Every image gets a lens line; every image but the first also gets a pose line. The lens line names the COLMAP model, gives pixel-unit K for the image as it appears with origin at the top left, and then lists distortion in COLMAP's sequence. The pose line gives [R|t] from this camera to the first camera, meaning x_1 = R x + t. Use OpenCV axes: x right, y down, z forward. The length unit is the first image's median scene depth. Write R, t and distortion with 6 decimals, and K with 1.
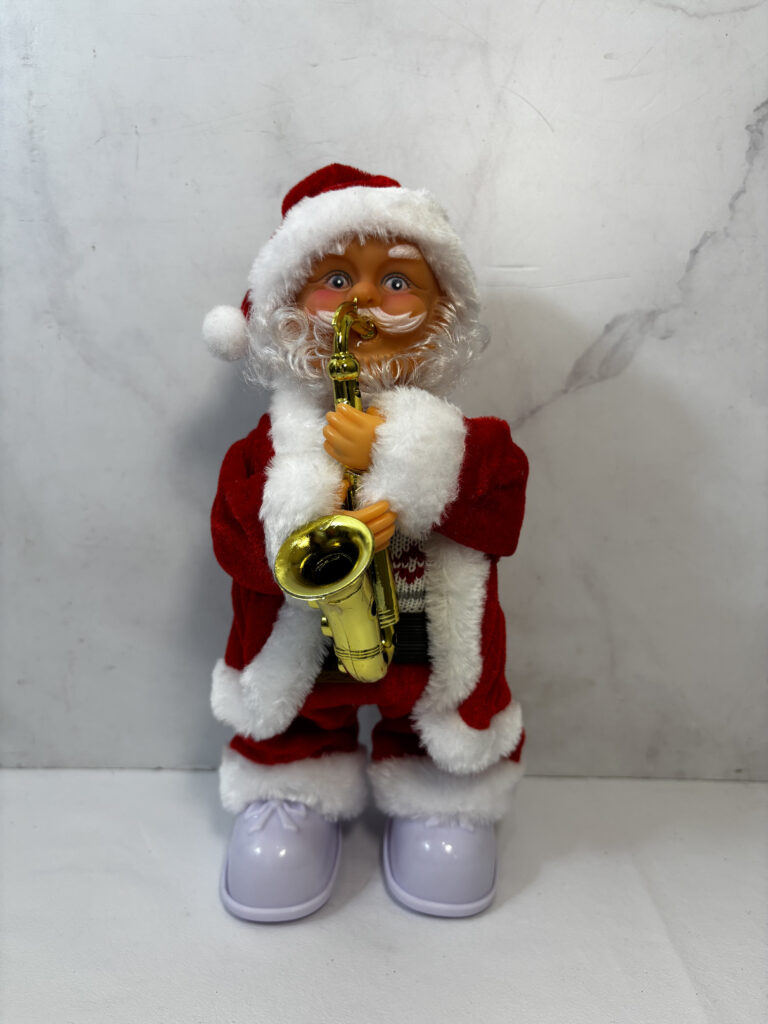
lens RADIAL K [[778.3, 0, 382.5], [0, 778.3, 505.2], [0, 0, 1]] dist [0.001691, -0.034382]
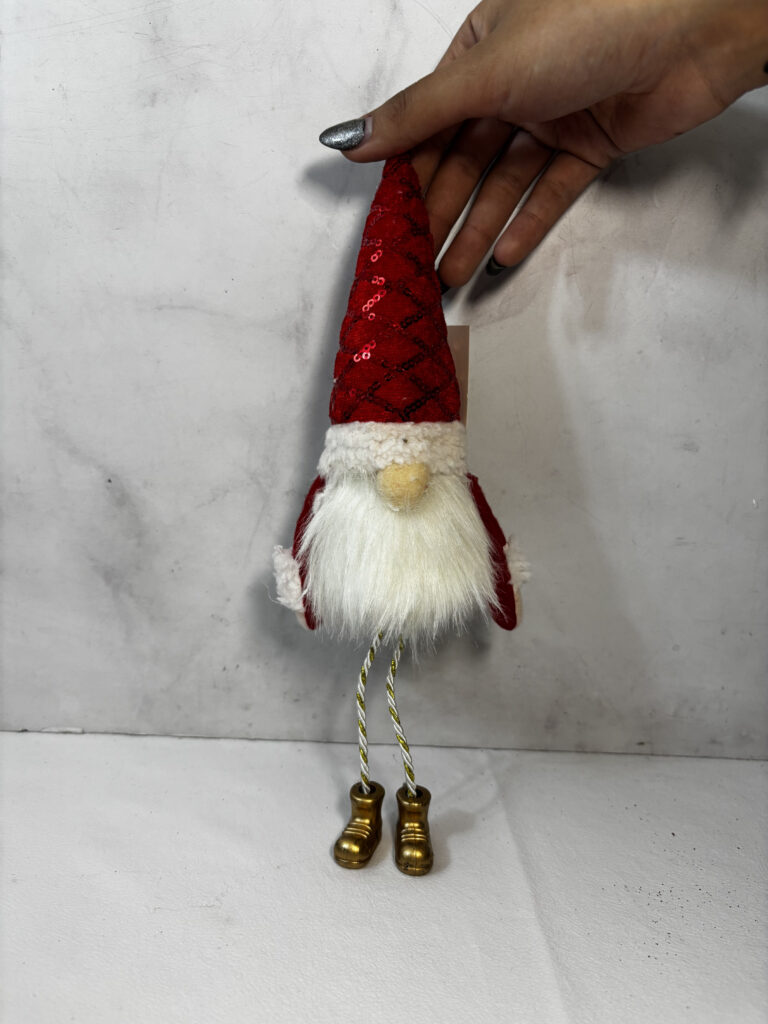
lens RADIAL K [[778.3, 0, 375.5], [0, 778.3, 511.0], [0, 0, 1]] dist [0.001691, -0.034382]
pose [[0.999391, 0.025449, 0.023890, 0.119063], [-0.025783, 0.999572, 0.013792, 0.060976], [-0.023529, -0.014399, 0.999619, 0.077159]]
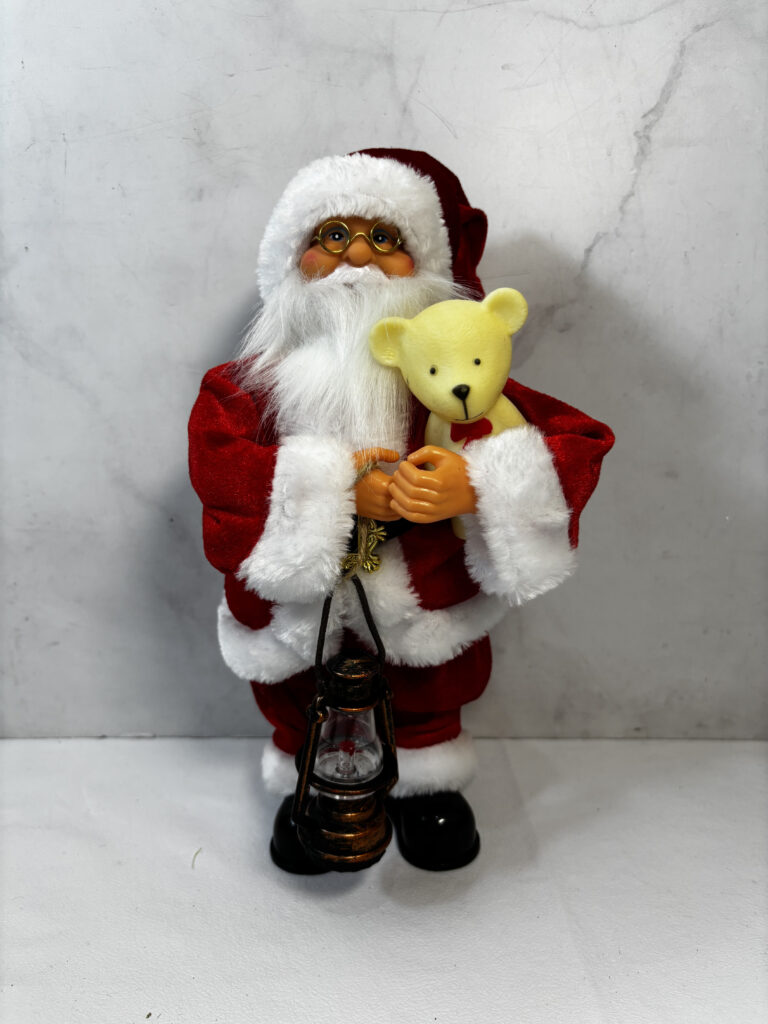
lens RADIAL K [[778.3, 0, 380.4], [0, 778.3, 509.8], [0, 0, 1]] dist [0.001691, -0.034382]
pose [[0.999697, -0.010881, 0.022075, 0.085658], [0.010262, 0.999557, 0.027934, -0.000268], [-0.022370, -0.027699, 0.999366, -0.081098]]
